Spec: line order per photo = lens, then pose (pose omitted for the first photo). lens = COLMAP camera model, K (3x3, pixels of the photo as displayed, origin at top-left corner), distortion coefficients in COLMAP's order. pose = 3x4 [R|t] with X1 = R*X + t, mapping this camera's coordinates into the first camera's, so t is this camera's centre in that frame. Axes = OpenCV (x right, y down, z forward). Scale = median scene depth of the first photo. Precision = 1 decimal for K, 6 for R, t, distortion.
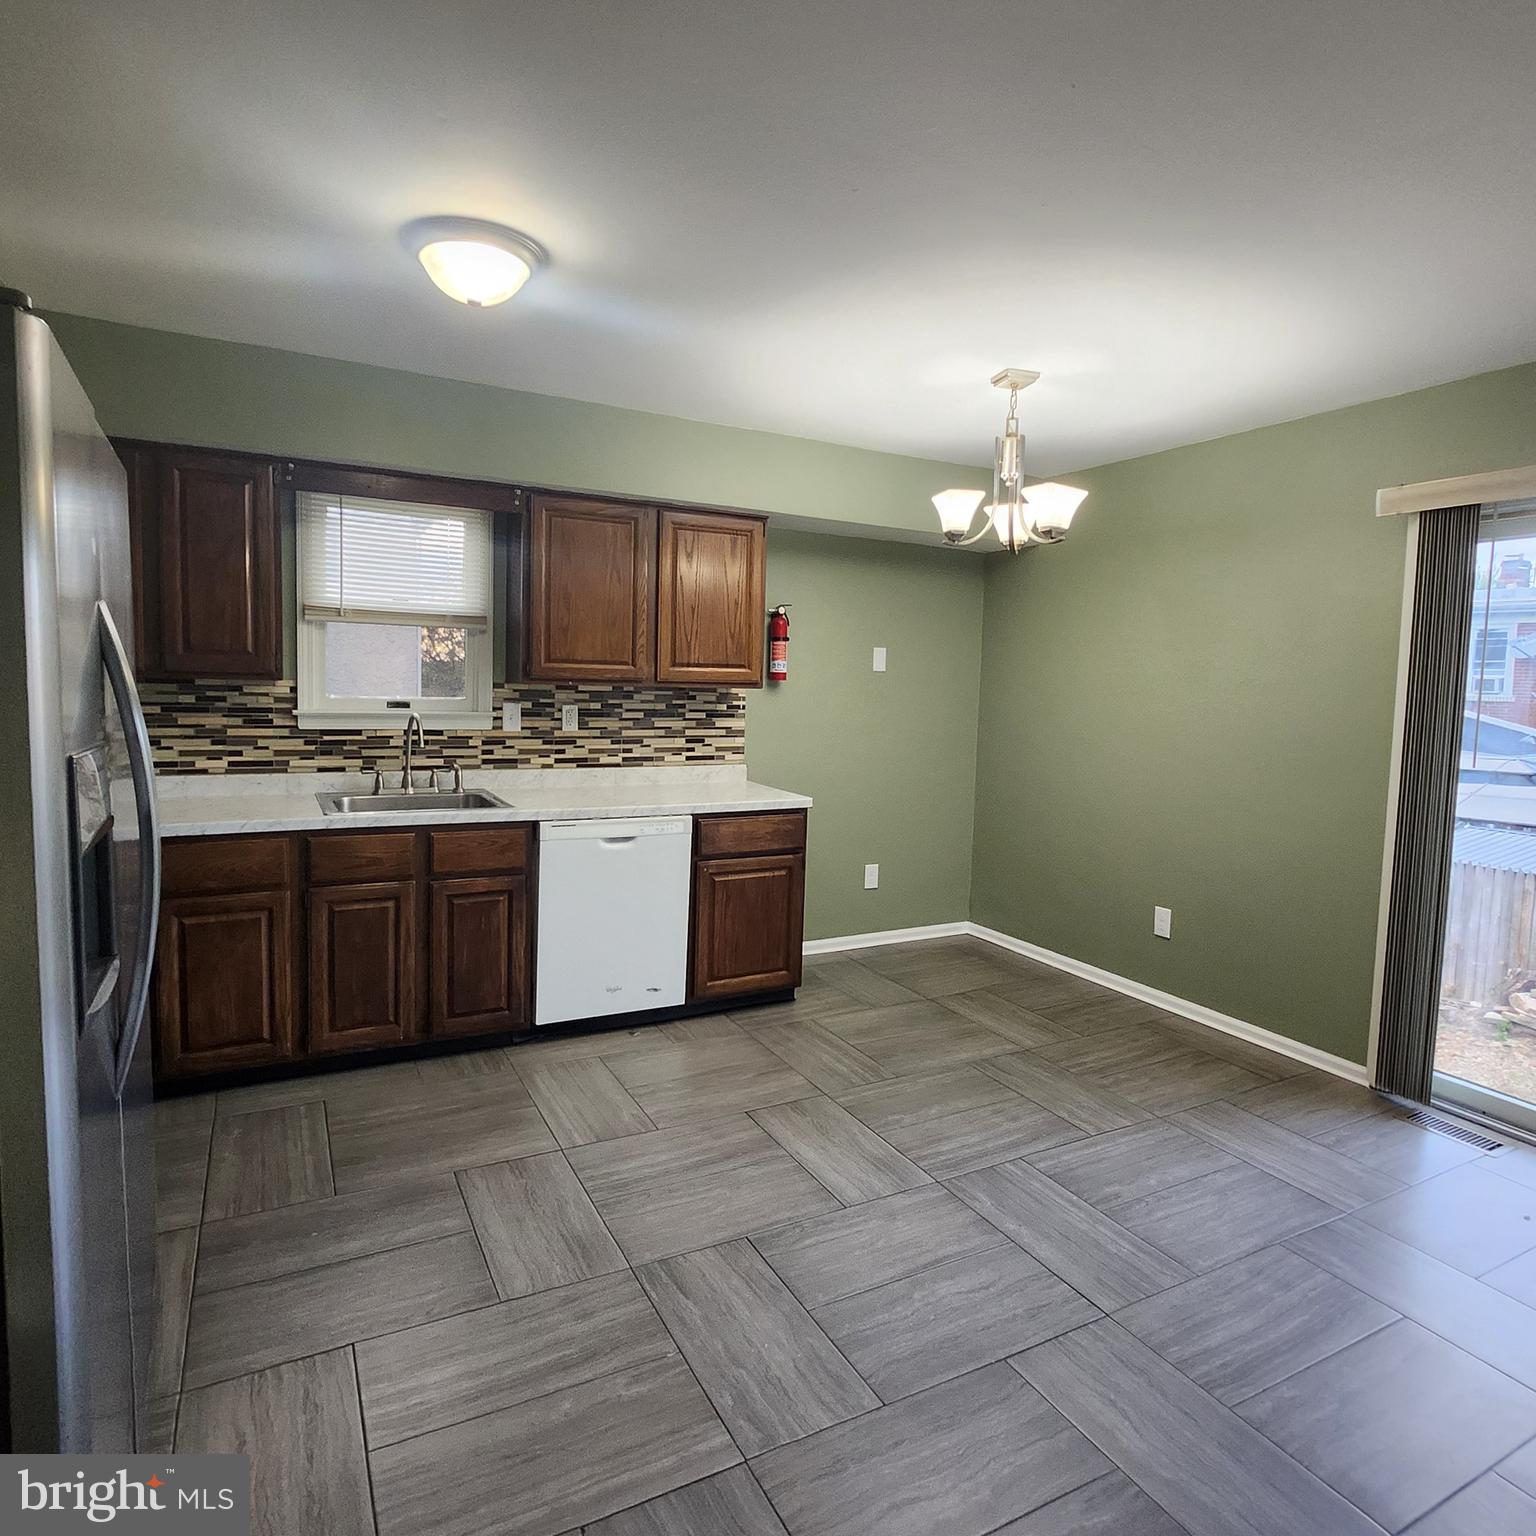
lens RADIAL K [[923.6, 0, 761.7], [0, 923.6, 750.2], [0, 0, 1]] dist [0.006829, -0.003808]
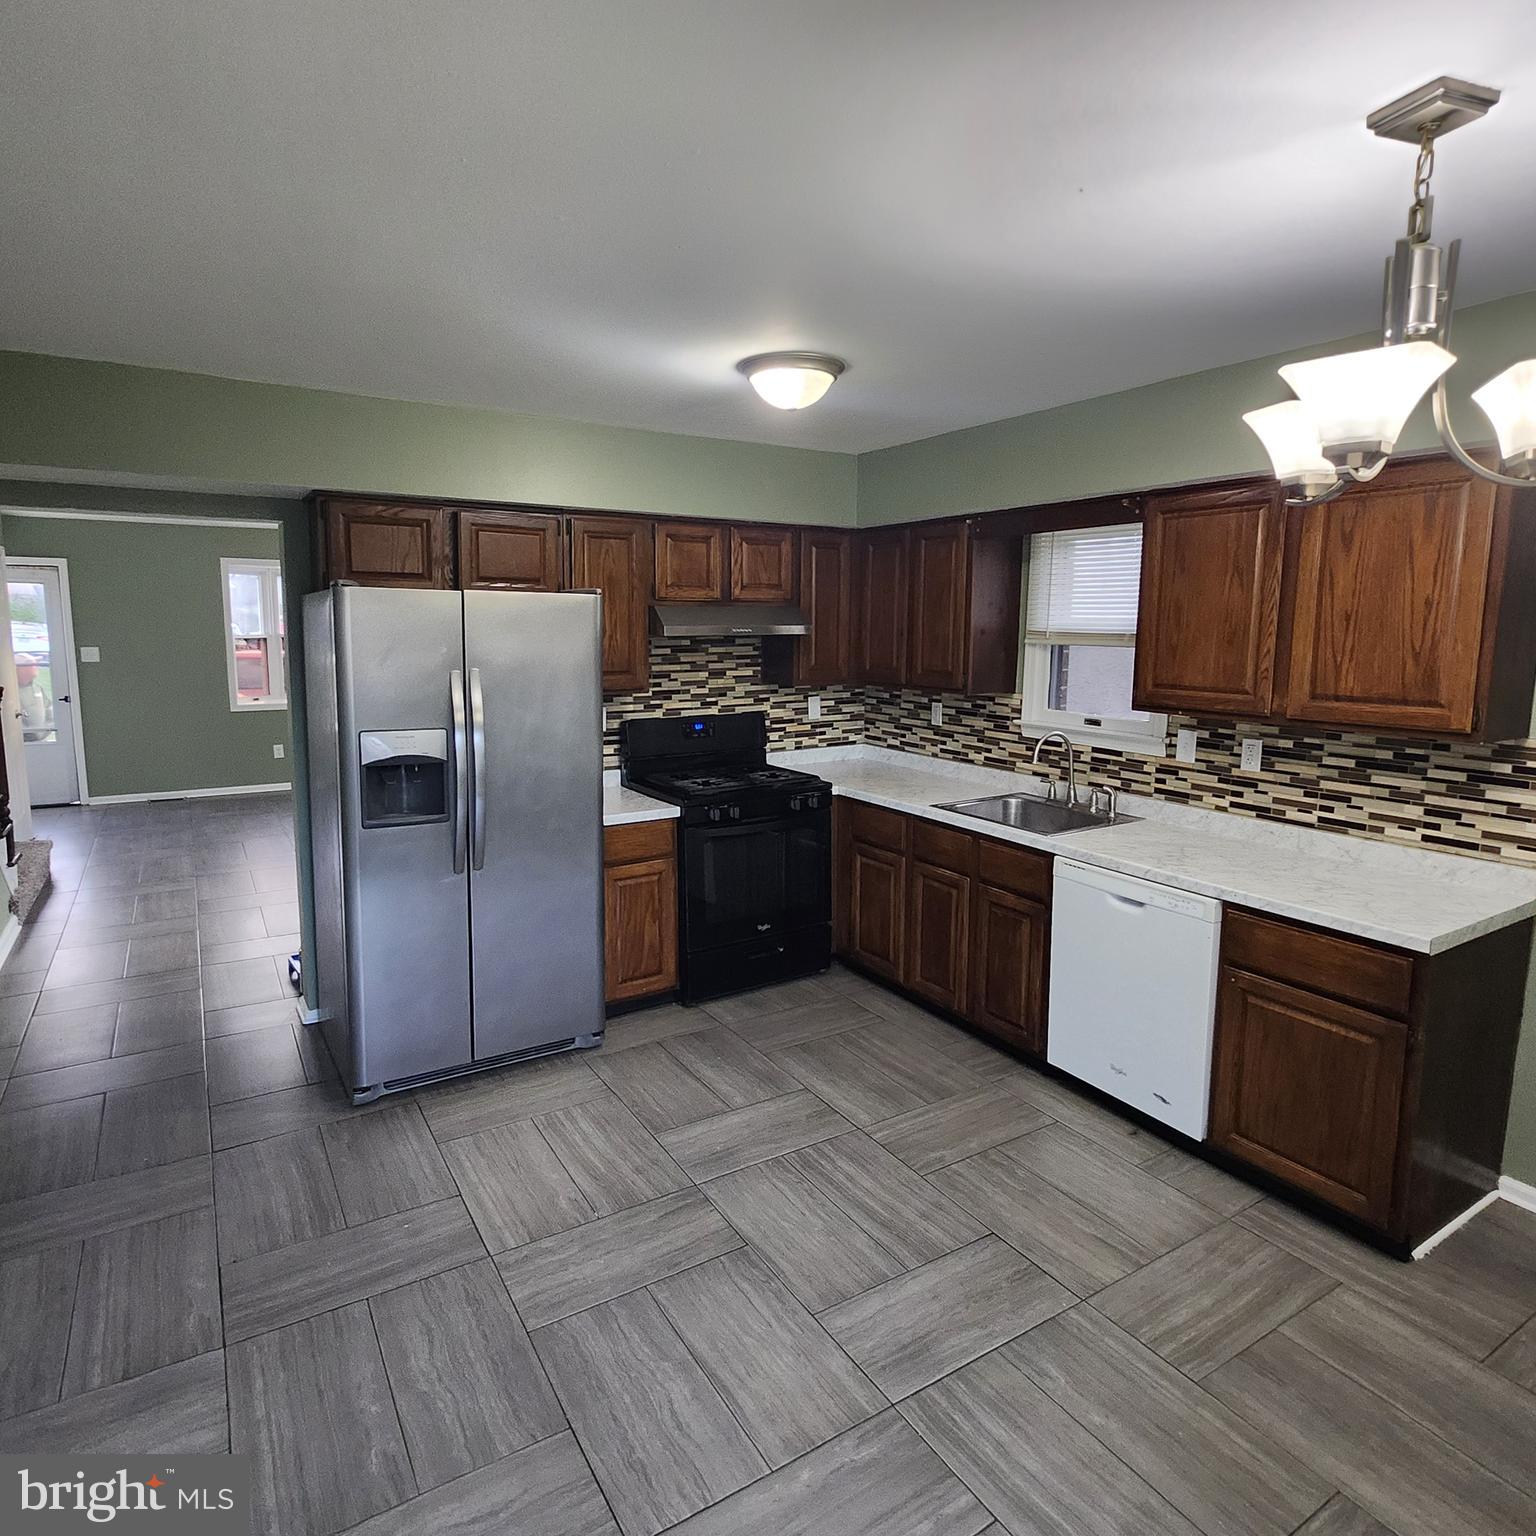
lens RADIAL K [[923.6, 0, 761.7], [0, 923.6, 750.2], [0, 0, 1]] dist [0.006829, -0.003808]
pose [[0.077517, 0.109471, -0.990963, 0.596953], [-0.084439, 0.991103, 0.102882, -0.091774], [0.993409, 0.075701, 0.086071, 0.536740]]
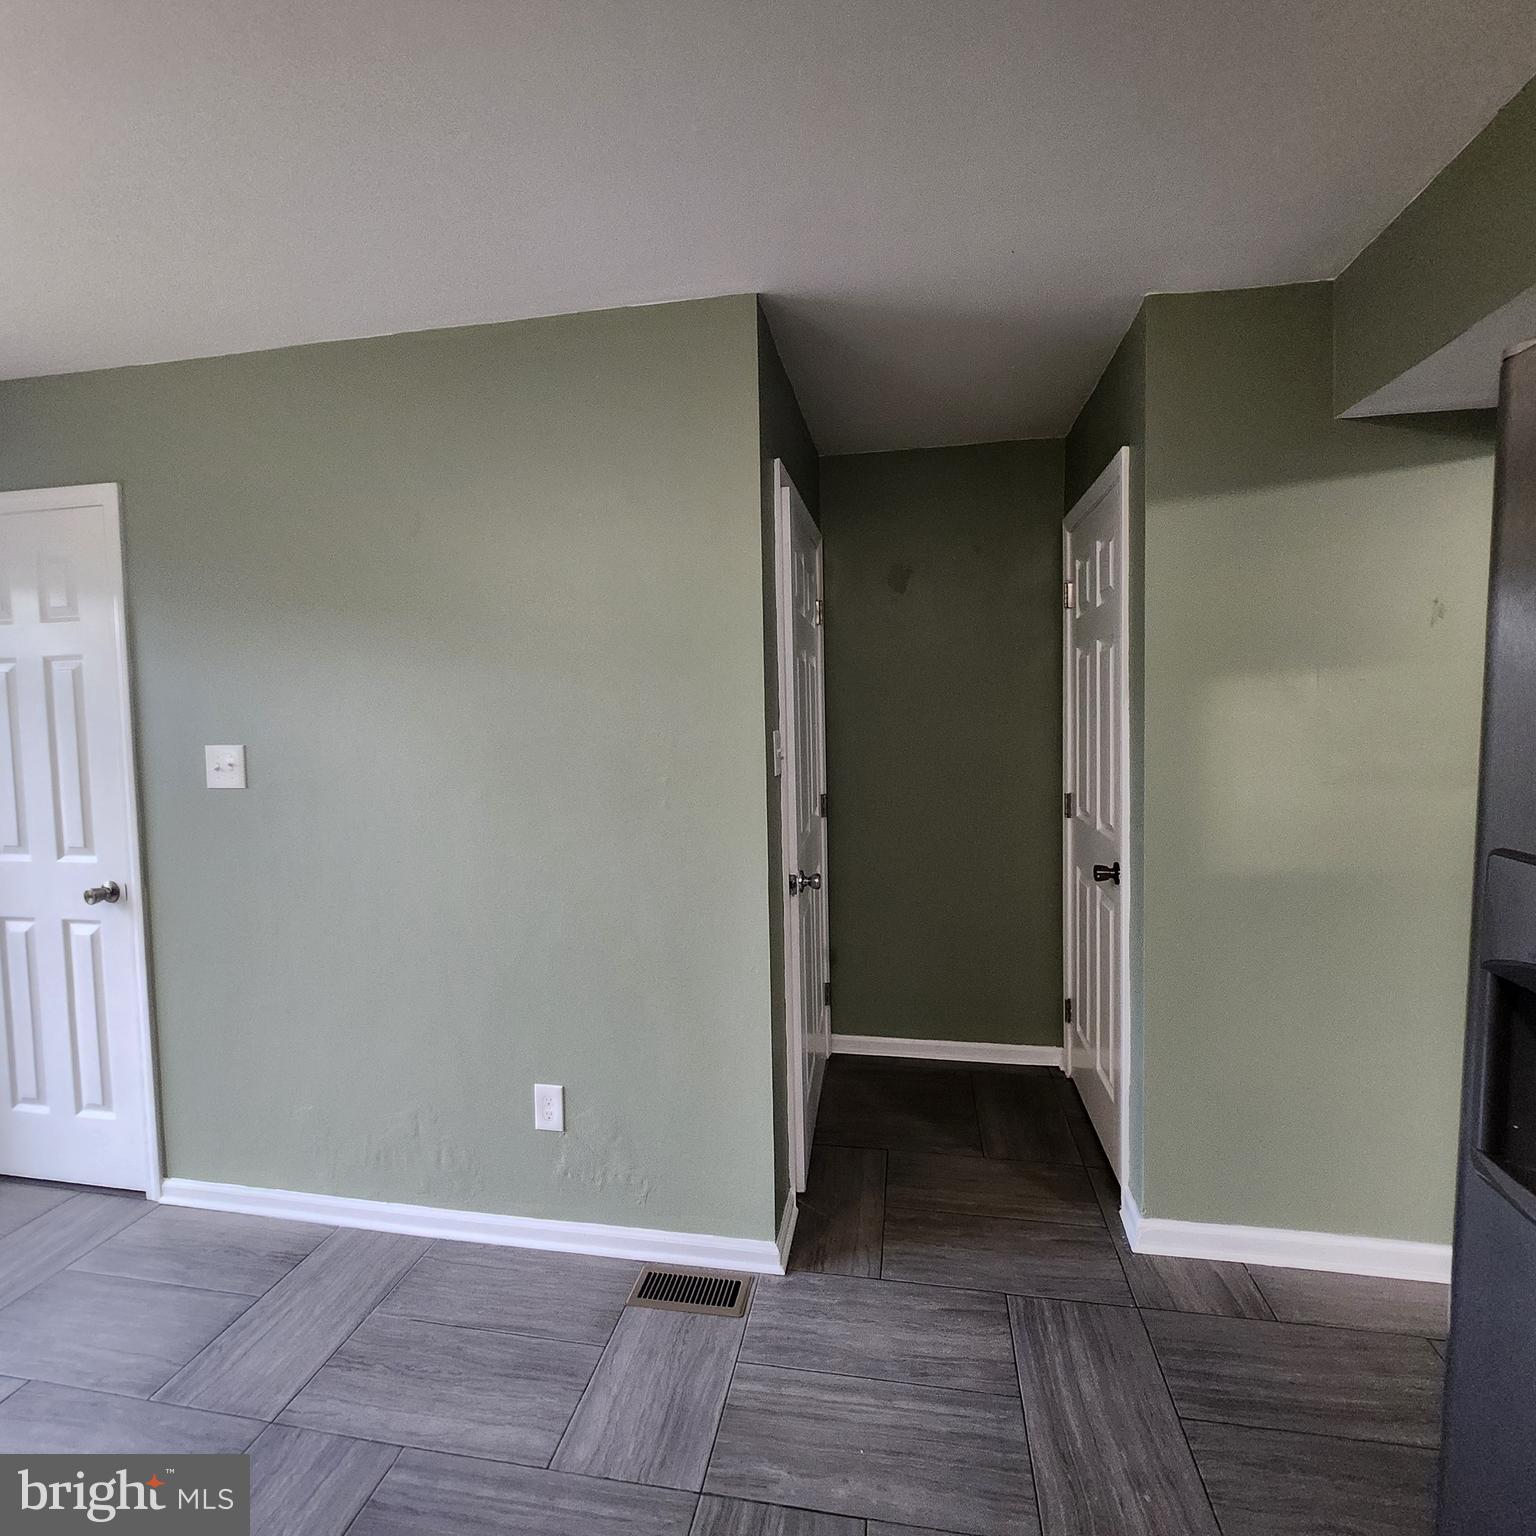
lens RADIAL K [[817.8, 0, 764.0], [0, 817.8, 761.3], [0, 0, 1]] dist [-0.000656, -0.000758]
pose [[-0.788365, -0.052086, 0.612998, -0.177229], [0.042265, 0.989470, 0.138430, -0.054620], [-0.613754, 0.135042, -0.777862, 0.531092]]
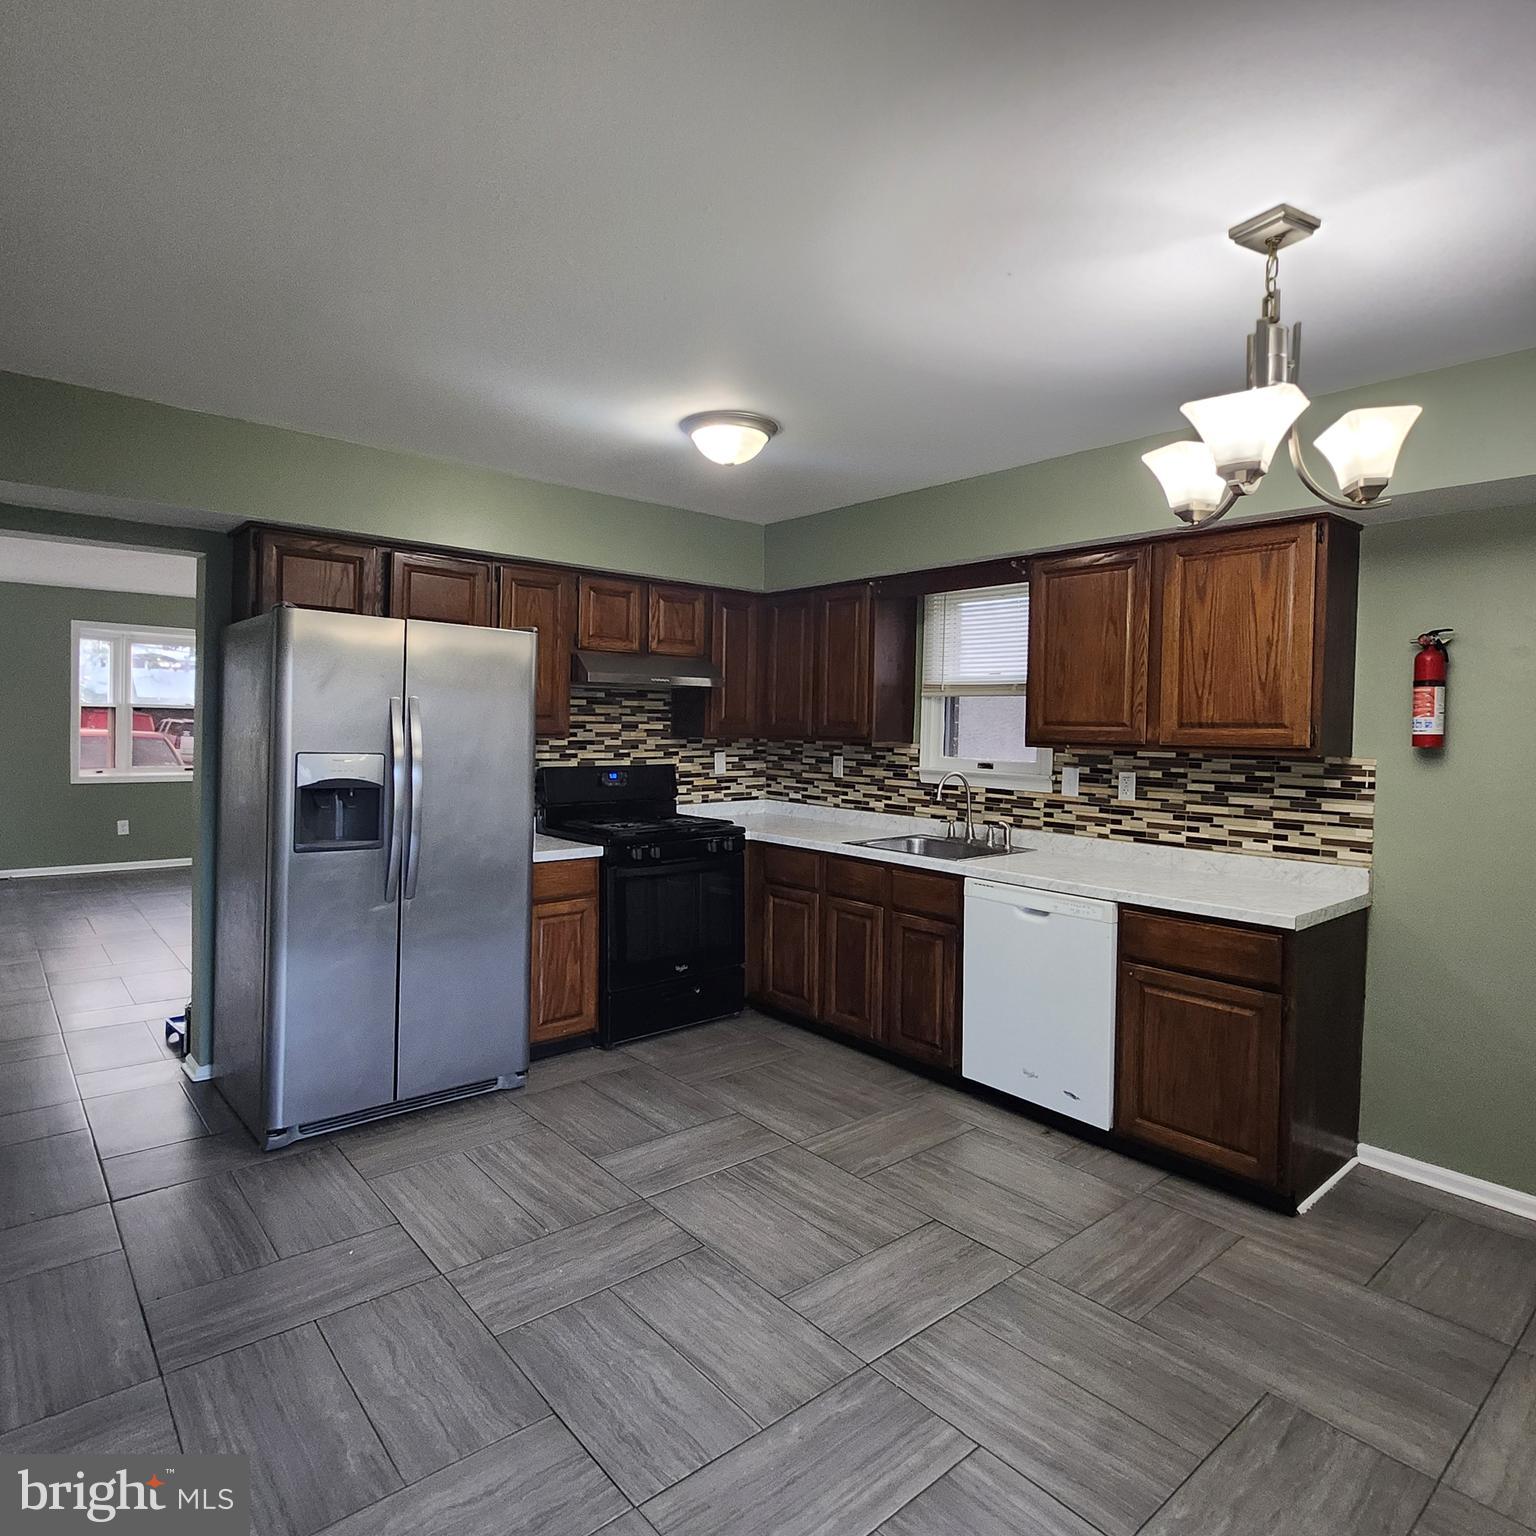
lens RADIAL K [[923.6, 0, 761.7], [0, 923.6, 750.2], [0, 0, 1]] dist [0.006829, -0.003808]
pose [[0.228496, 0.002129, -0.973543, 0.638455], [-0.090779, 0.995687, -0.019129, -0.021291], [0.969303, 0.092748, 0.227704, 0.466366]]
